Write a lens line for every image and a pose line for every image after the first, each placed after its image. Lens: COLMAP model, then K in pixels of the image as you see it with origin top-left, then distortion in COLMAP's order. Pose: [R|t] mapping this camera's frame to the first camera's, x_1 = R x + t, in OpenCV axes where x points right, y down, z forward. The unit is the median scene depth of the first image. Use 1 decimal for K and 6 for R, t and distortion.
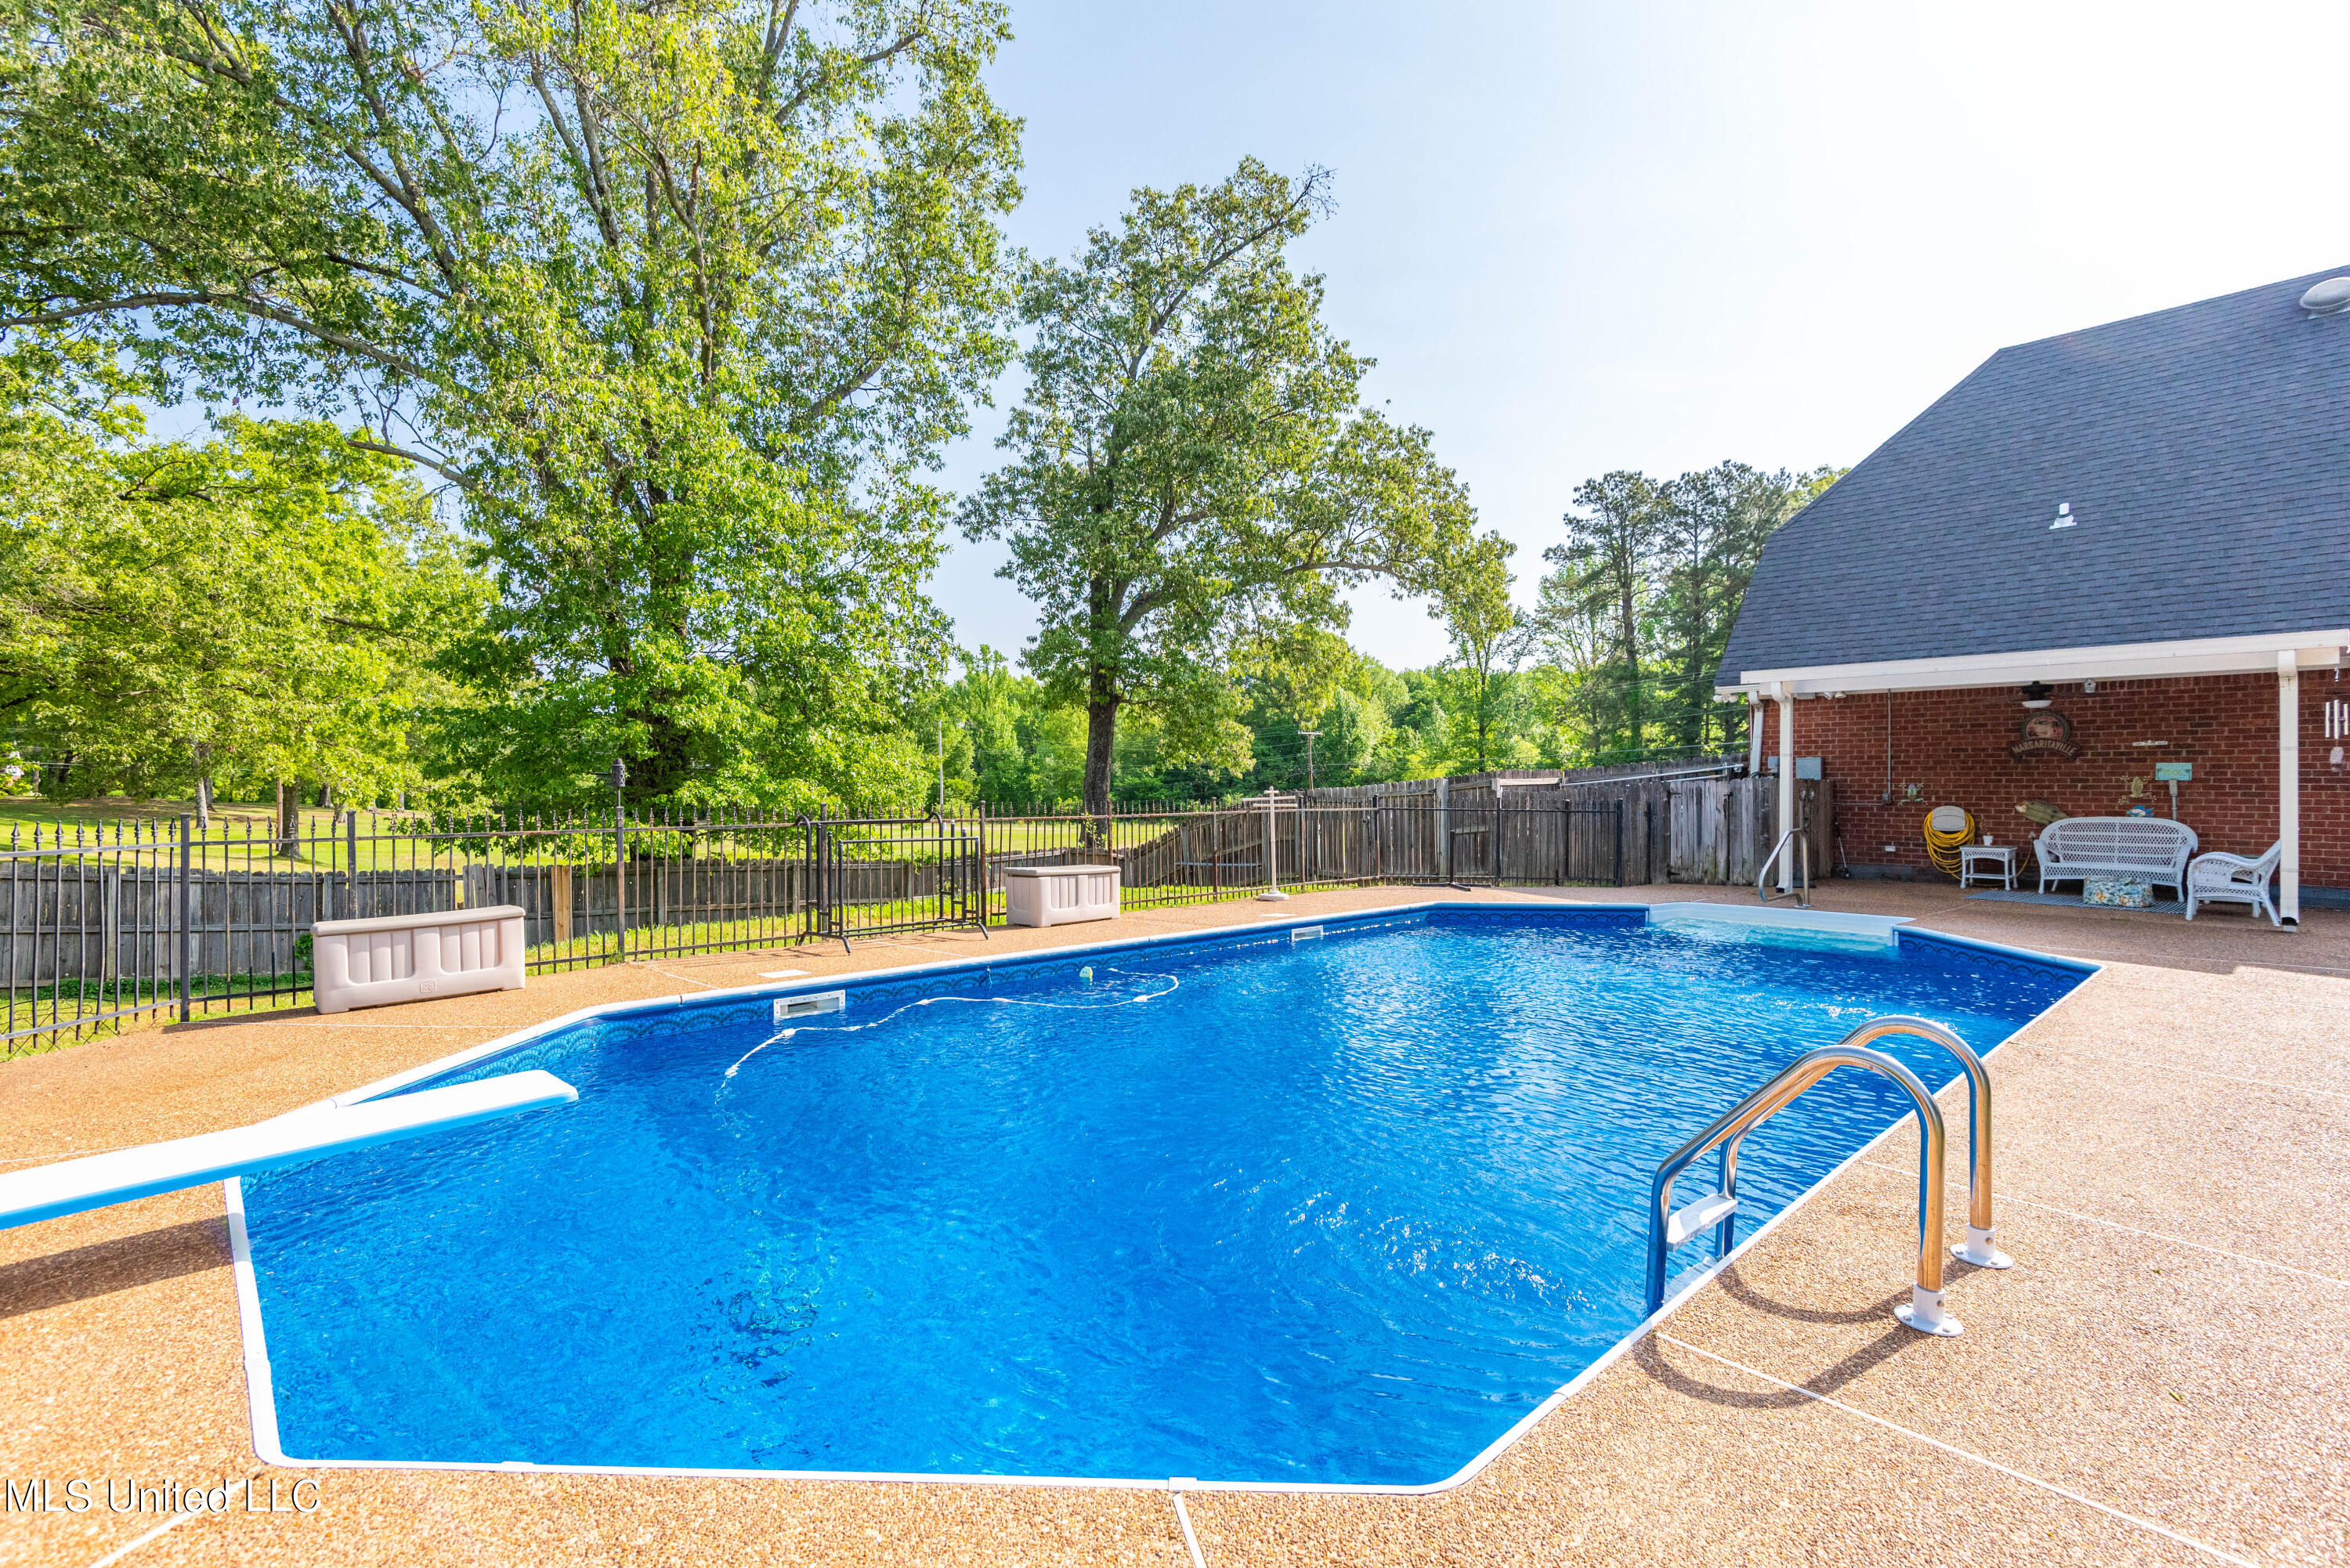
lens RADIAL K [[1068.3, 0, 1170.5], [0, 1068.3, 780.0], [0, 0, 1]] dist [0.019182, -0.002616]
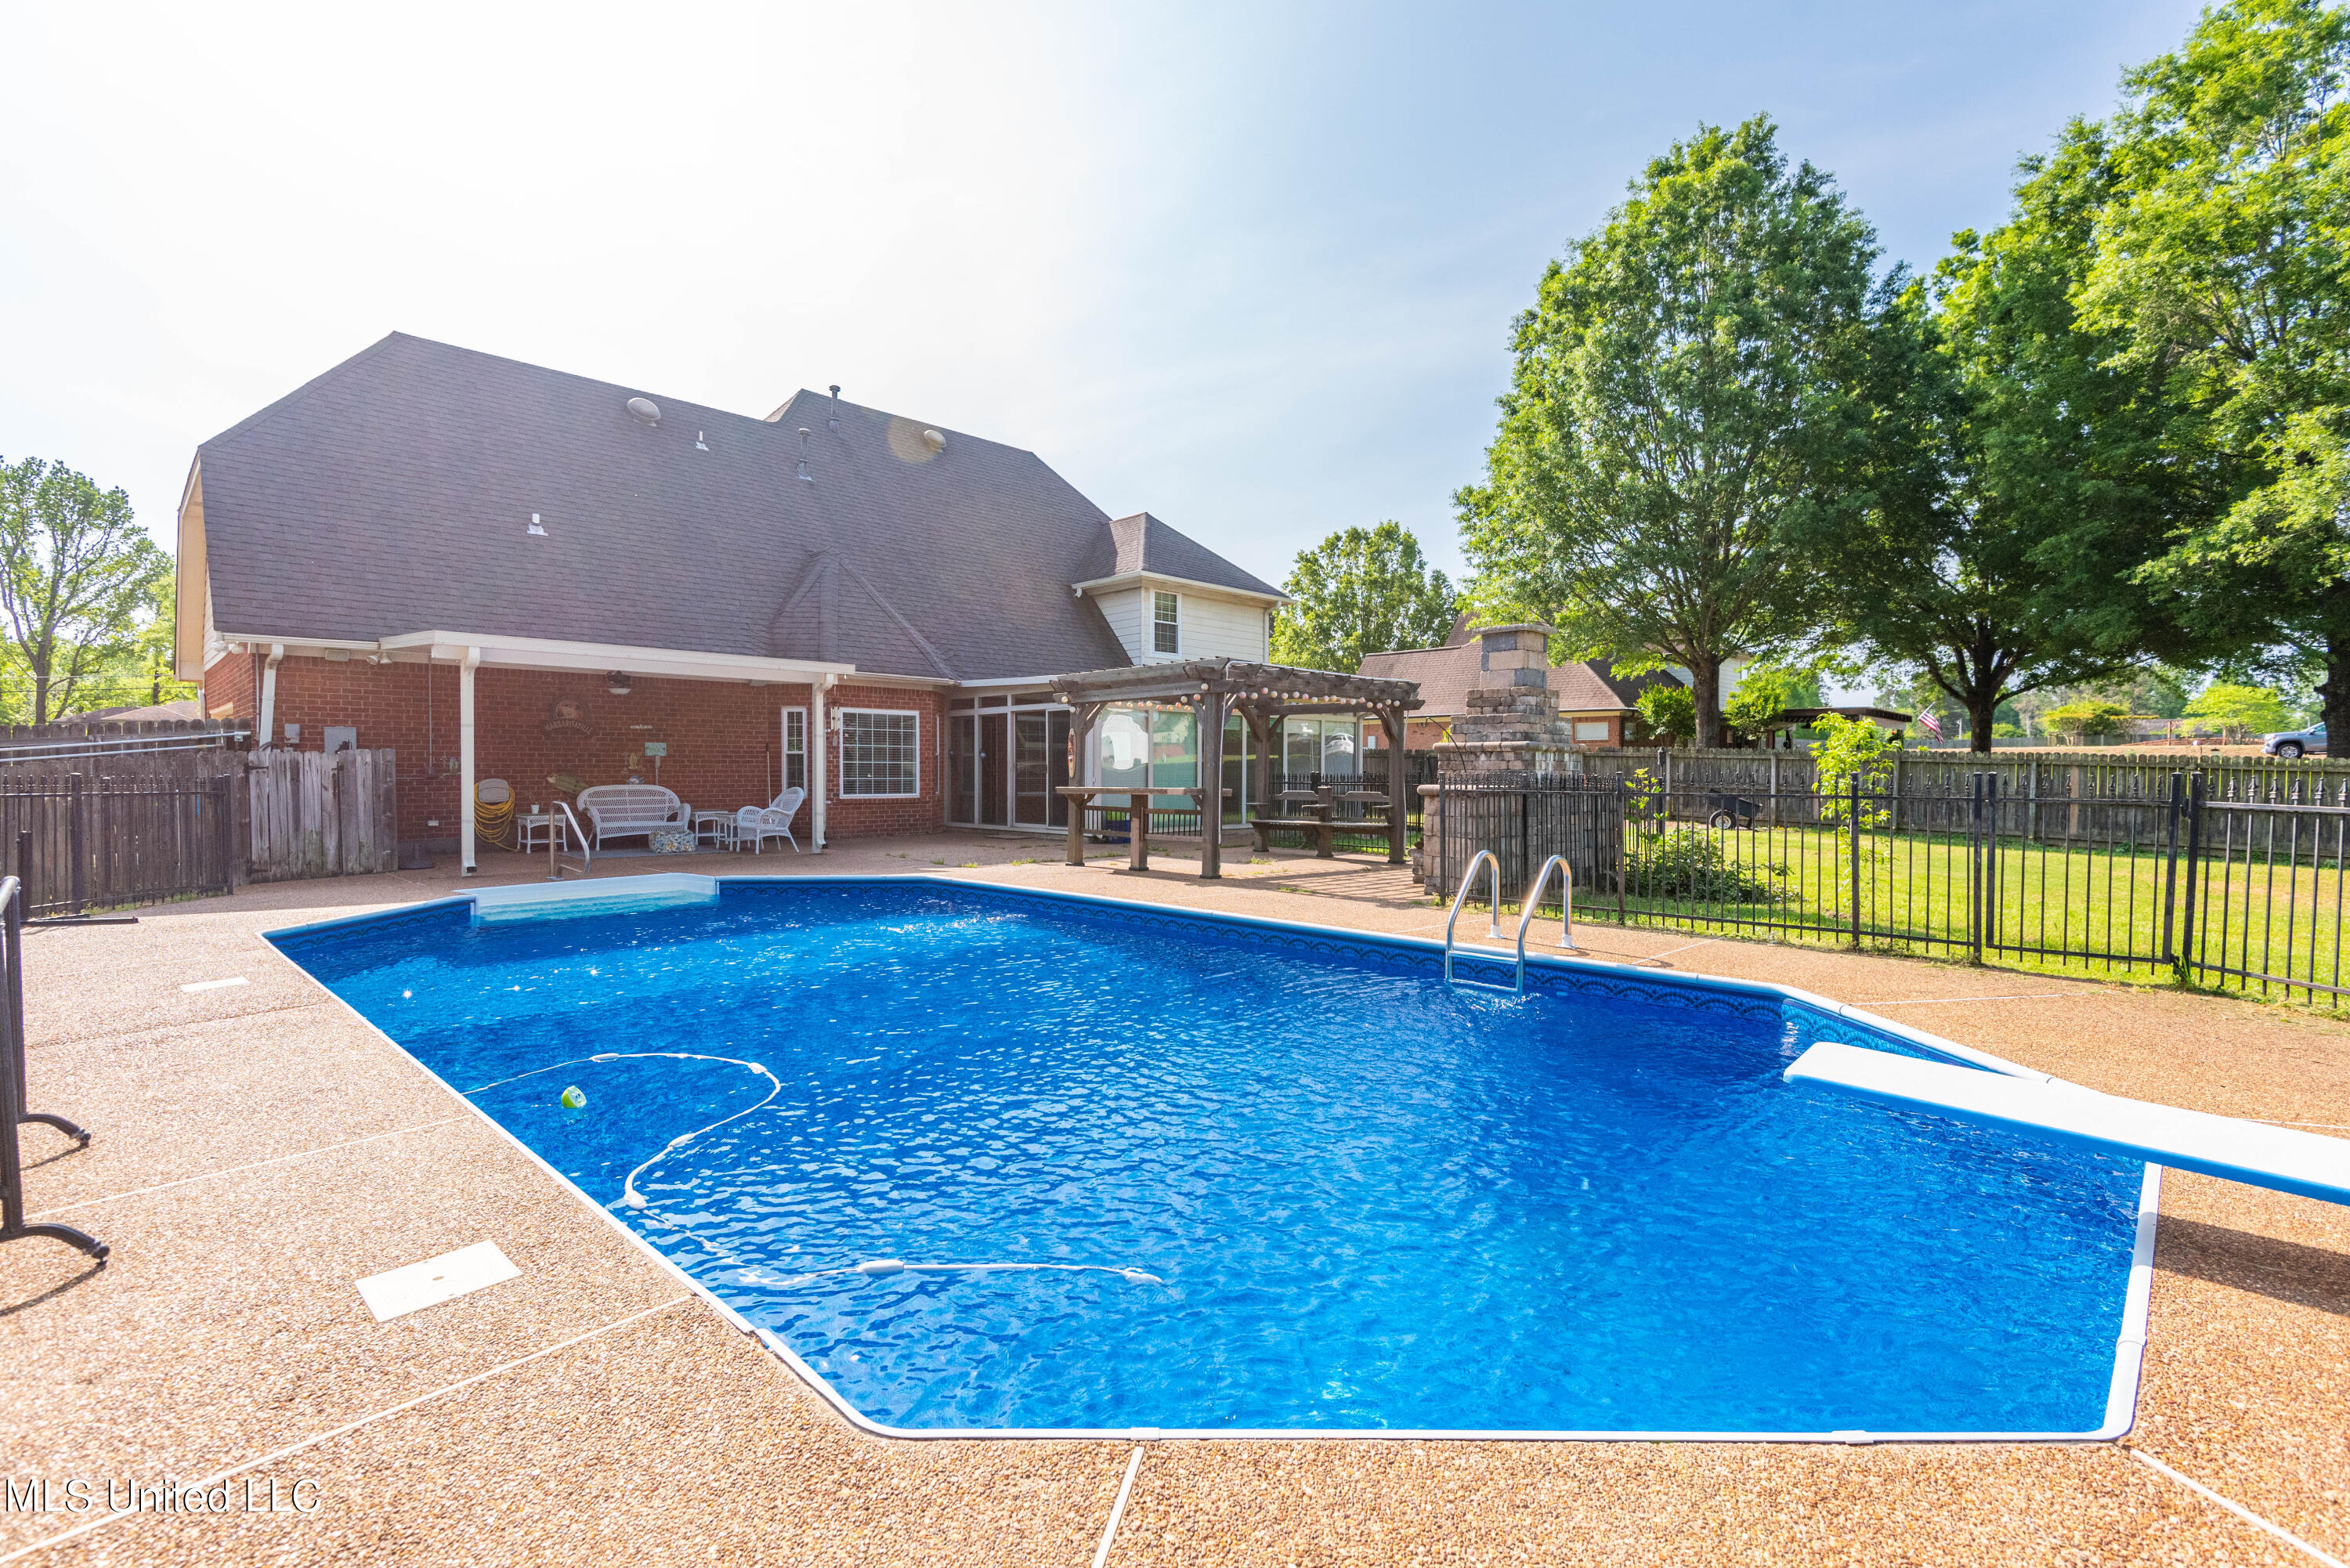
lens RADIAL K [[1068.3, 0, 1171.1], [0, 1068.3, 791.4], [0, 0, 1]] dist [0.019182, -0.002616]
pose [[-0.063077, -0.024631, 0.997705, -0.382059], [-0.005073, 0.999690, 0.024359, 0.007979], [-0.997996, -0.003525, -0.063183, 0.419857]]
